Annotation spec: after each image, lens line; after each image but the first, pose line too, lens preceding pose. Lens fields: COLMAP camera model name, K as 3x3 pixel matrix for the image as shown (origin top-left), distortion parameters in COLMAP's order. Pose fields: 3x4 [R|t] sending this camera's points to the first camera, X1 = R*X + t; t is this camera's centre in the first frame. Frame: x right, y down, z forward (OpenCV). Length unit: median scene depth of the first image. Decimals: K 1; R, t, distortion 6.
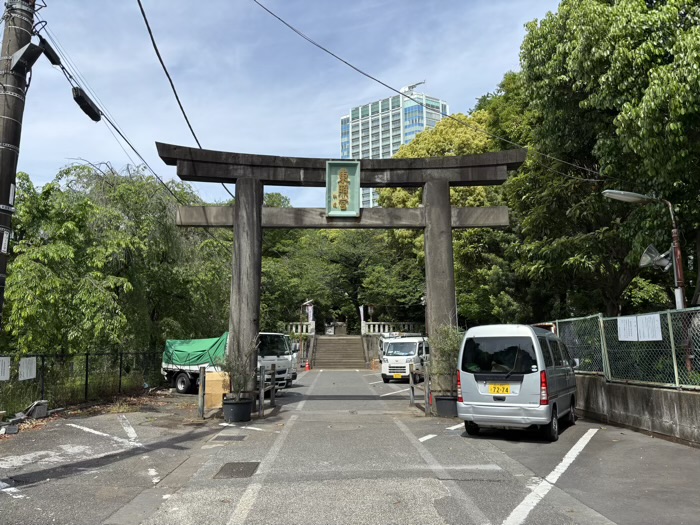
lens RADIAL K [[533.4, 0, 360.2], [0, 533.4, 263.0], [0, 0, 1]] dist [0.168025, -0.000171]
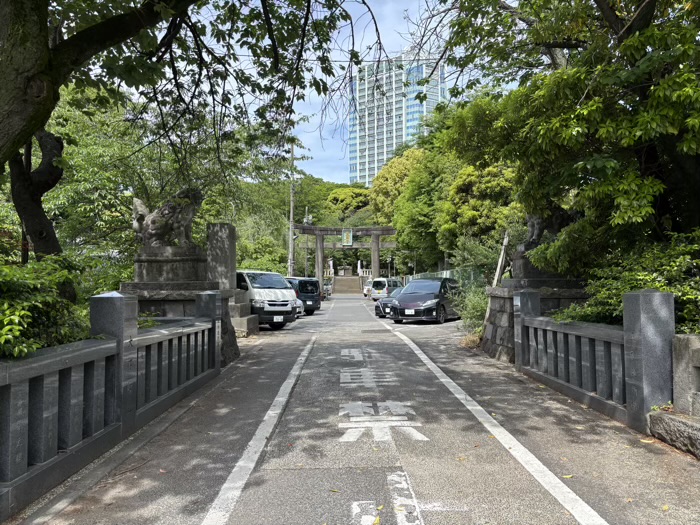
lens RADIAL K [[533.4, 0, 360.2], [0, 533.4, 263.0], [0, 0, 1]] dist [0.168025, -0.000171]
pose [[0.999865, 0.000786, -0.016417, 0.035592], [0.001159, 0.993002, 0.118089, -0.126619], [0.016395, -0.118092, 0.992867, -0.805136]]
